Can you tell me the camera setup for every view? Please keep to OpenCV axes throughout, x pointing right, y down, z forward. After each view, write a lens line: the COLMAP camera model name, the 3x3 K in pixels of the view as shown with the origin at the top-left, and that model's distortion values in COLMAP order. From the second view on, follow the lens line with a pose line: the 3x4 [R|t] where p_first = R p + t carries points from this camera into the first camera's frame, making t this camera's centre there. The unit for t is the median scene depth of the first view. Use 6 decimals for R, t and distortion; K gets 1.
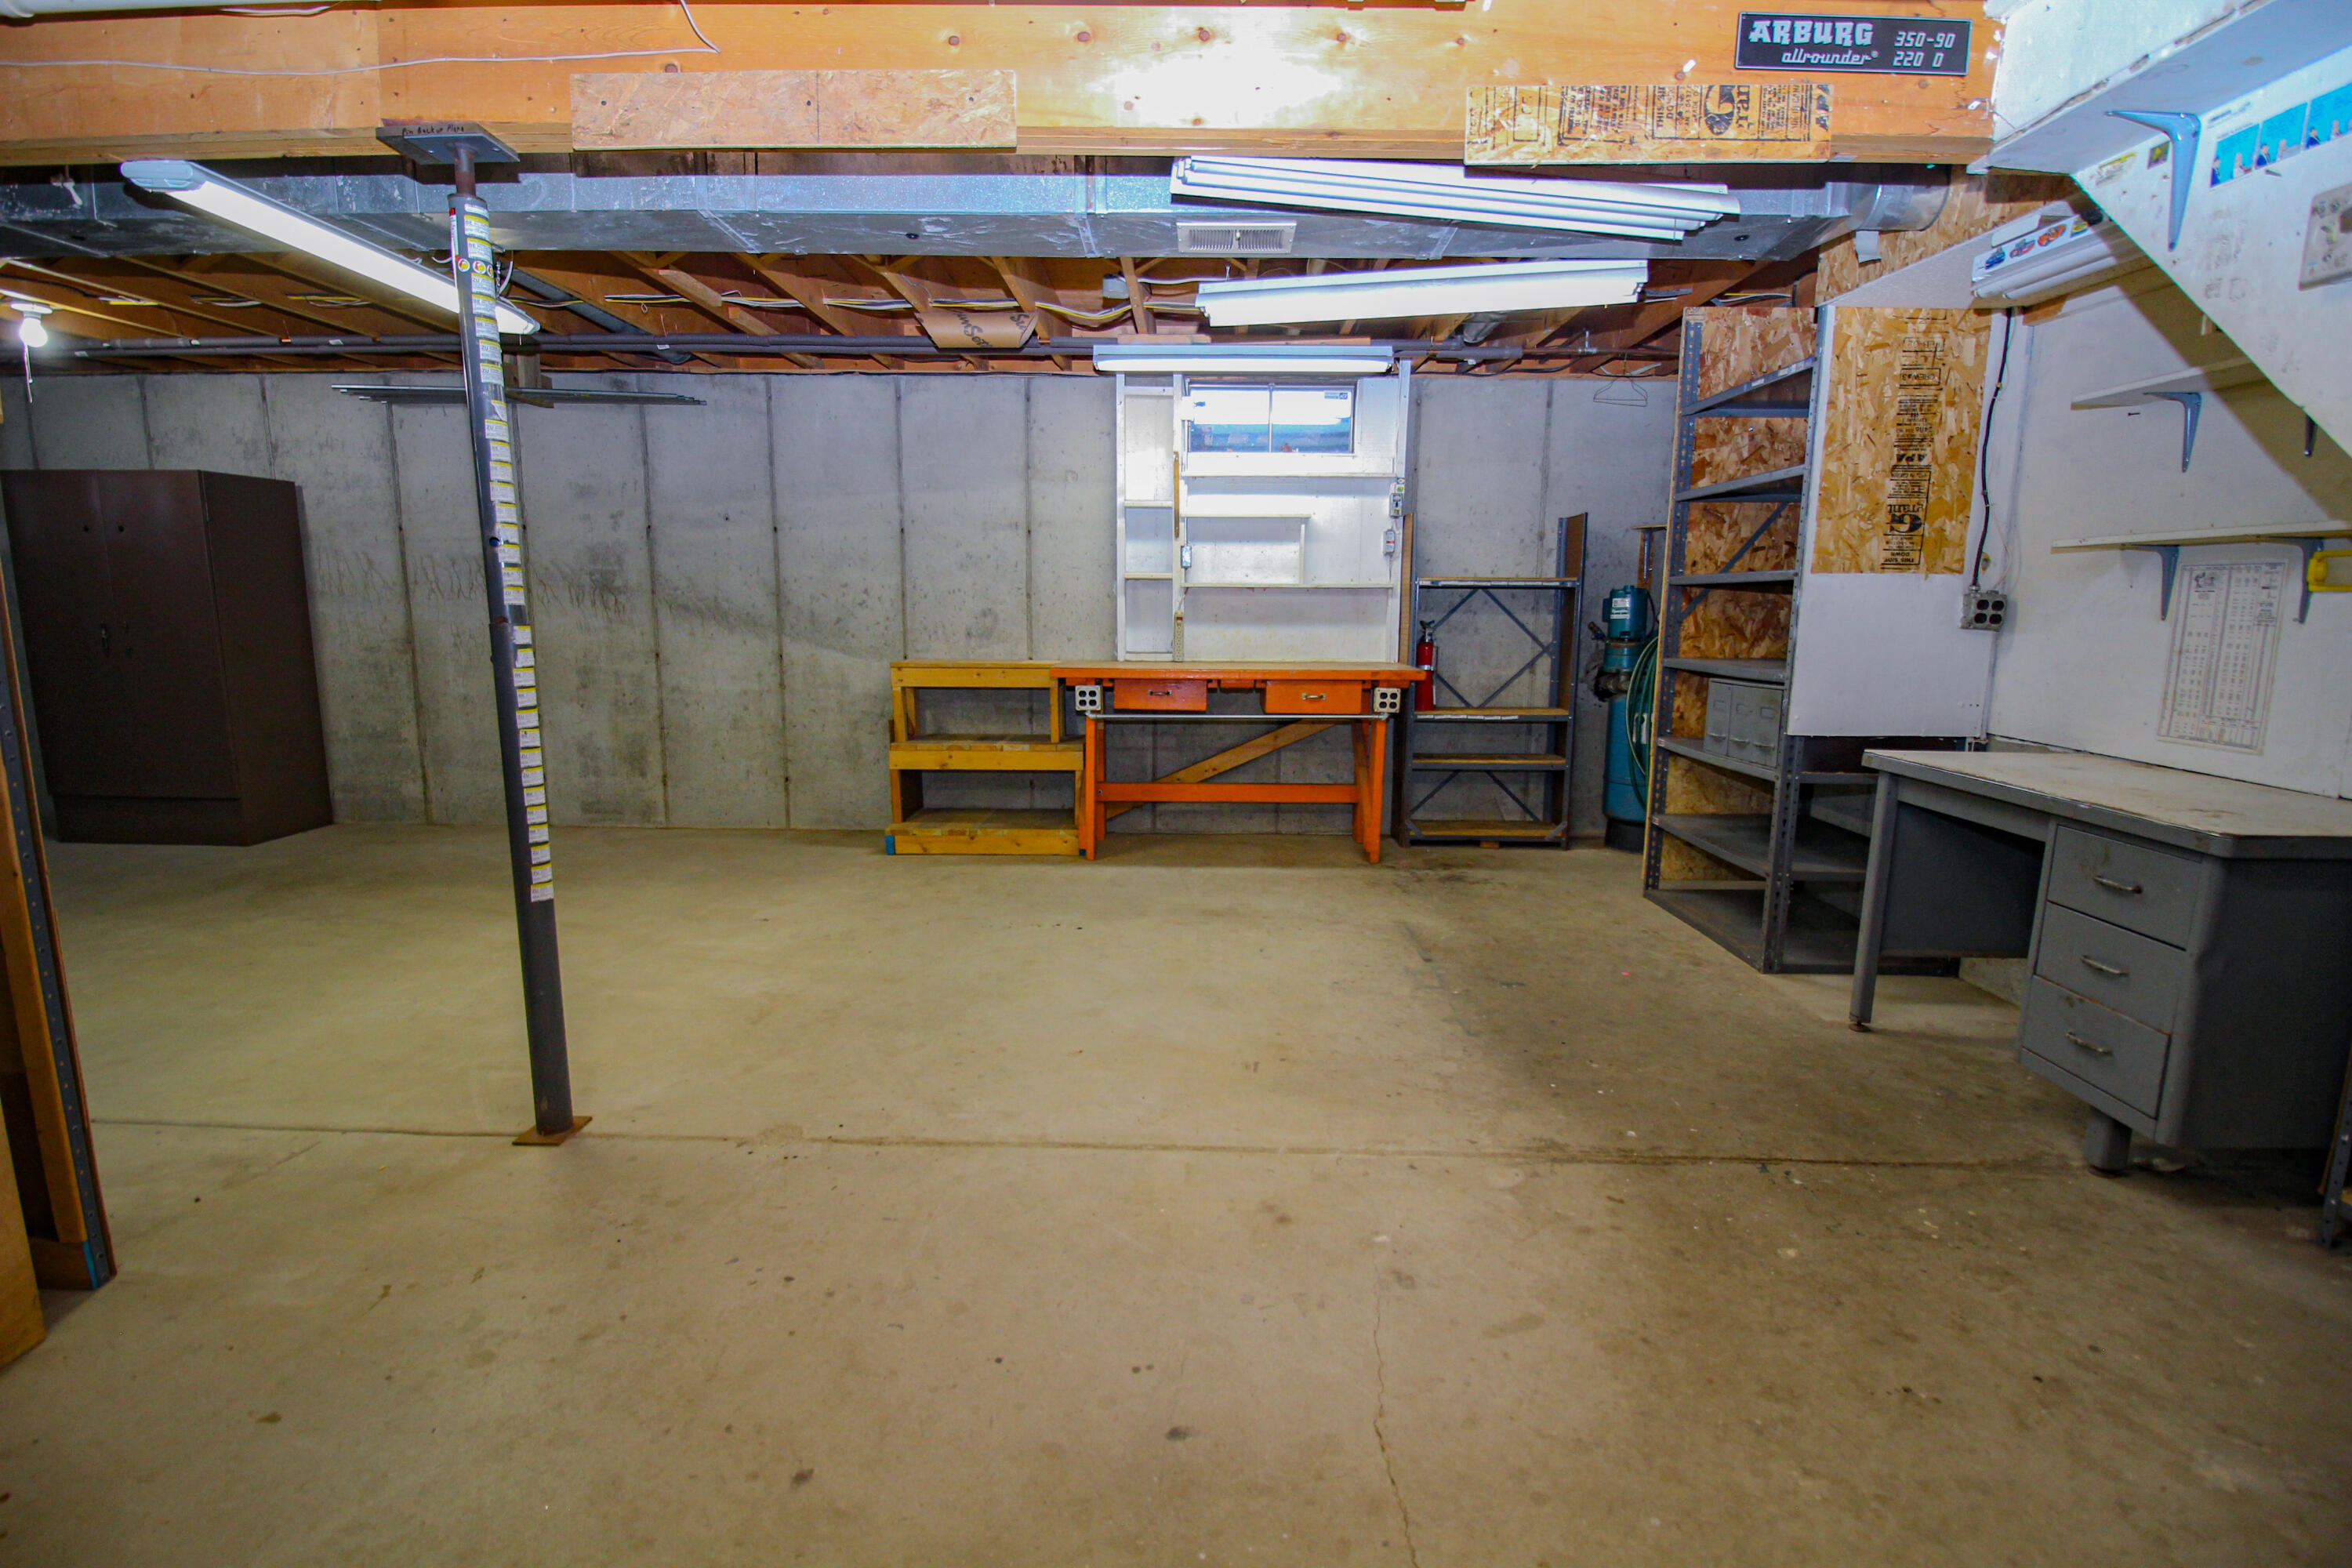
lens RADIAL K [[1088.2, 0, 1185.1], [0, 1088.2, 782.5], [0, 0, 1]] dist [0.005683, -0.017418]
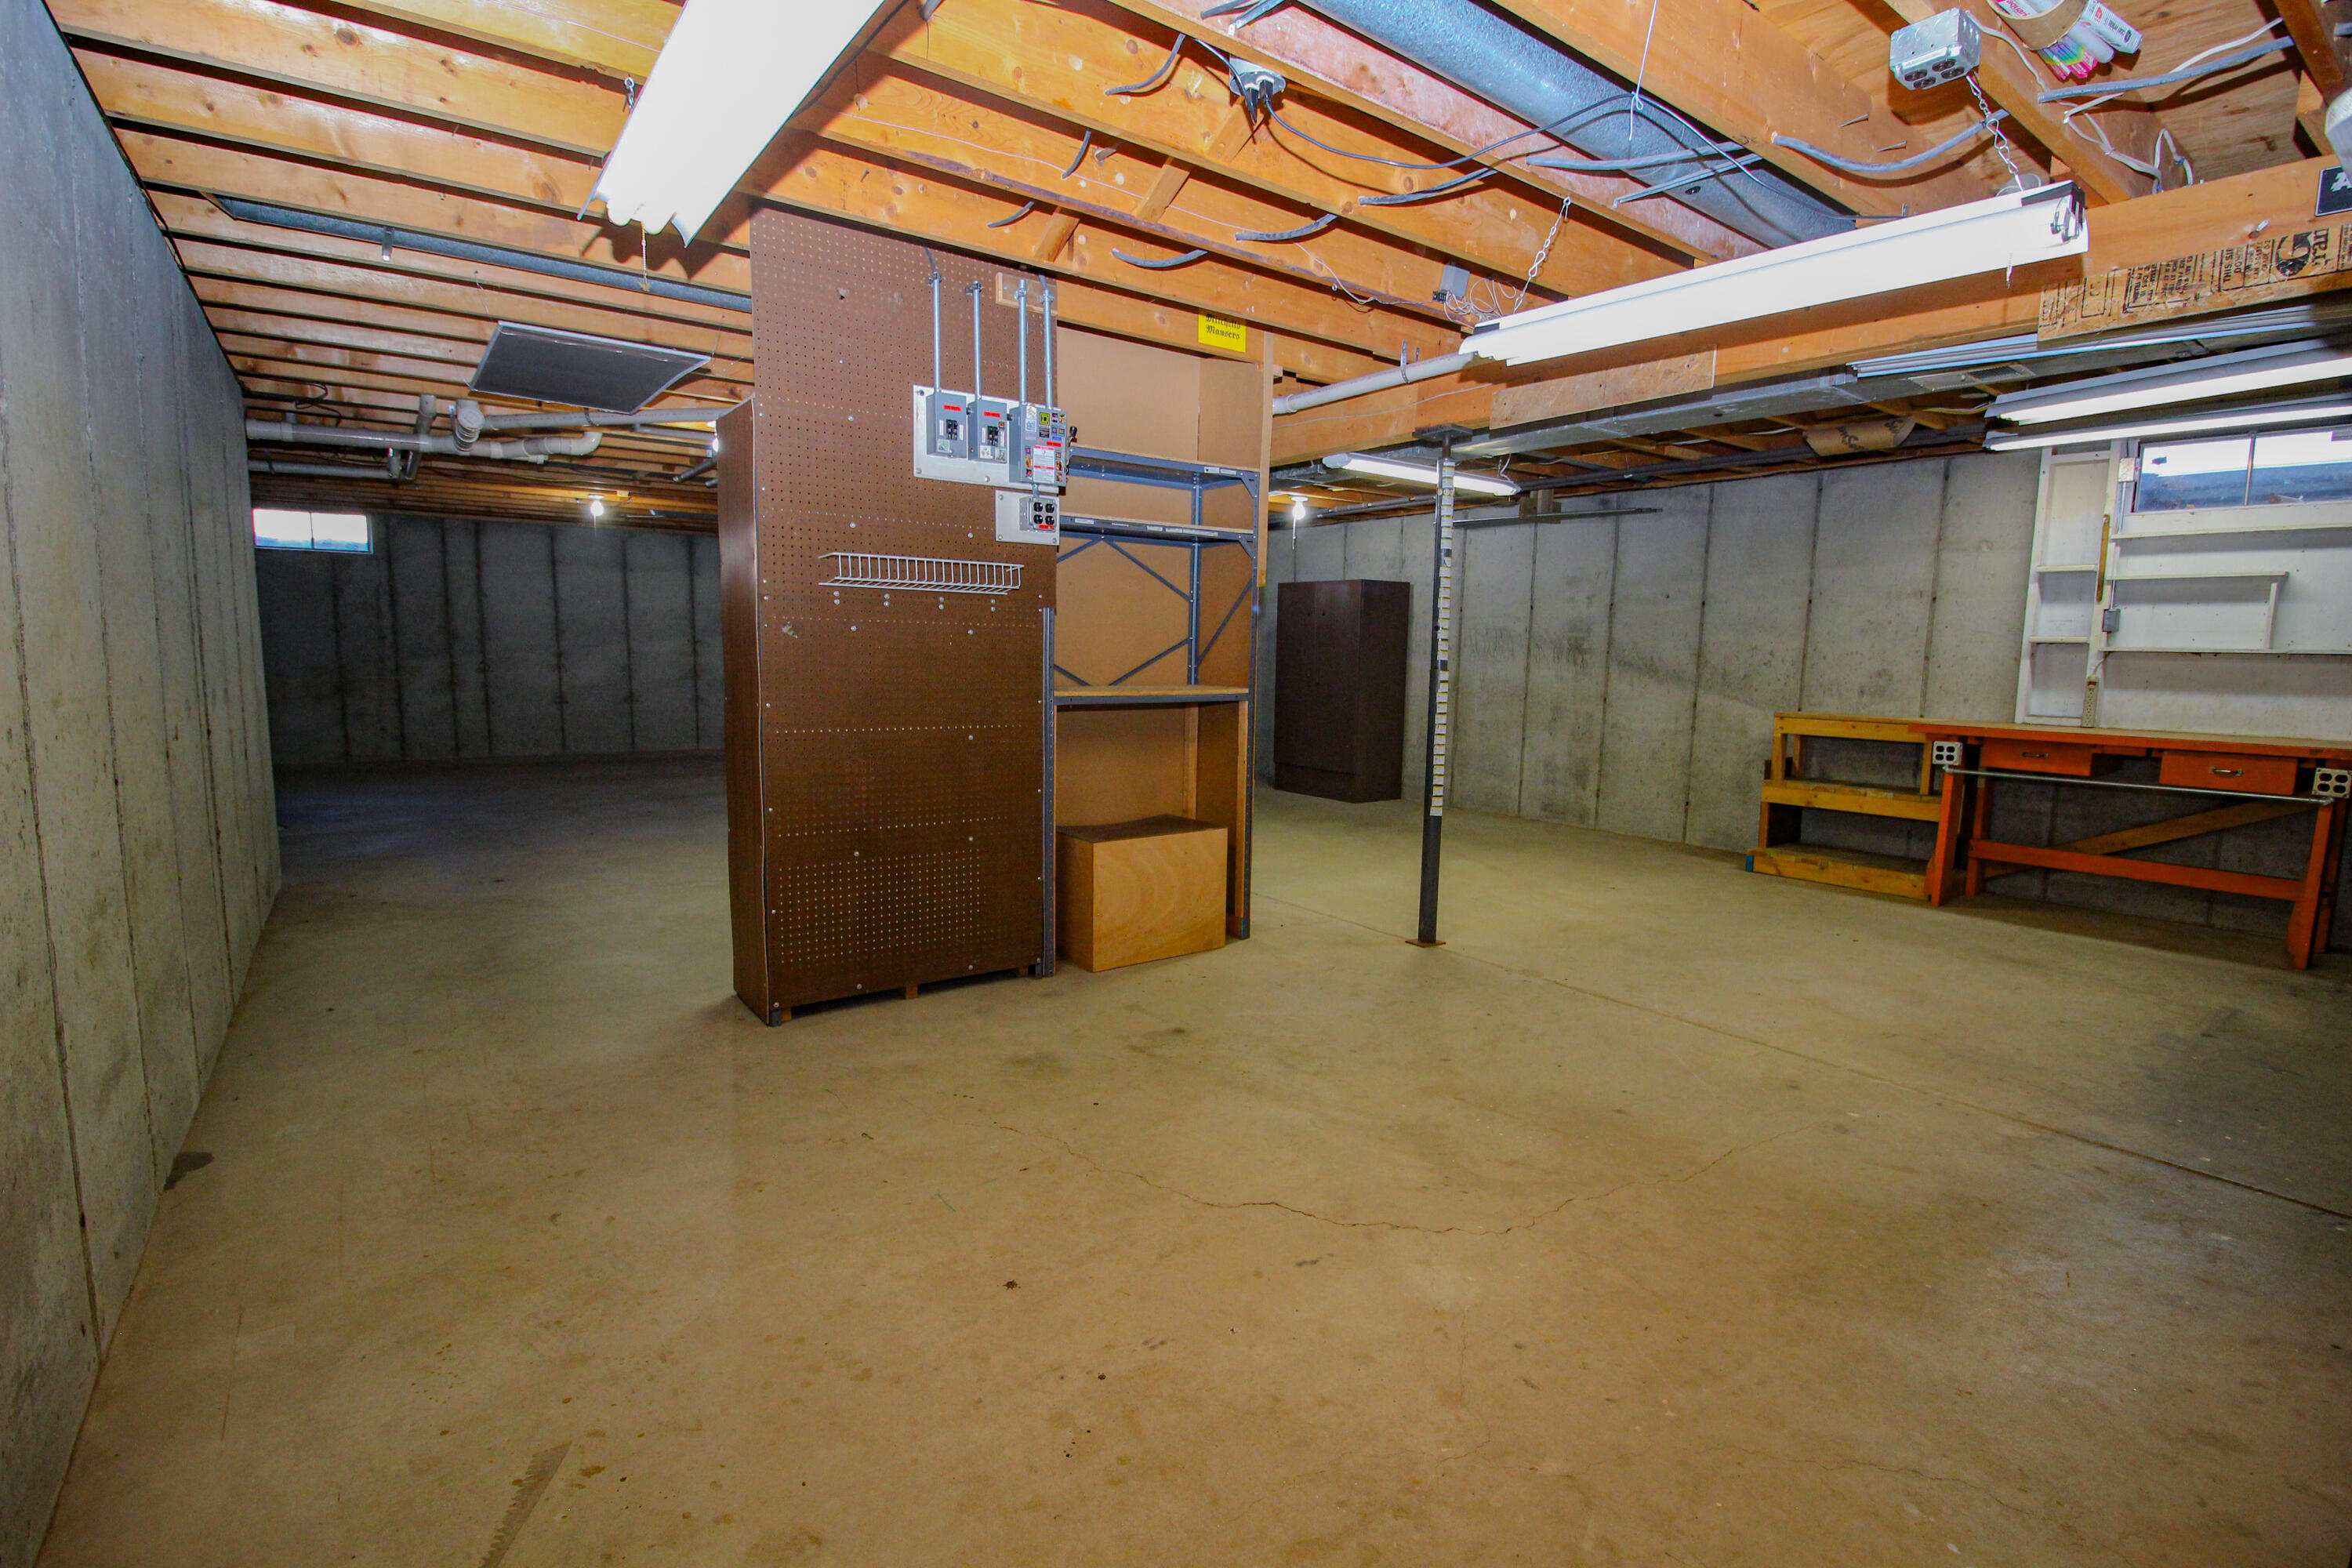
lens RADIAL K [[1088.2, 0, 1185.1], [0, 1088.2, 782.5], [0, 0, 1]] dist [0.005683, -0.017418]
pose [[0.607231, 0.099155, -0.788314, 0.275803], [-0.140823, 0.989905, 0.016037, 0.036130], [0.781946, 0.101275, 0.615064, -0.222495]]
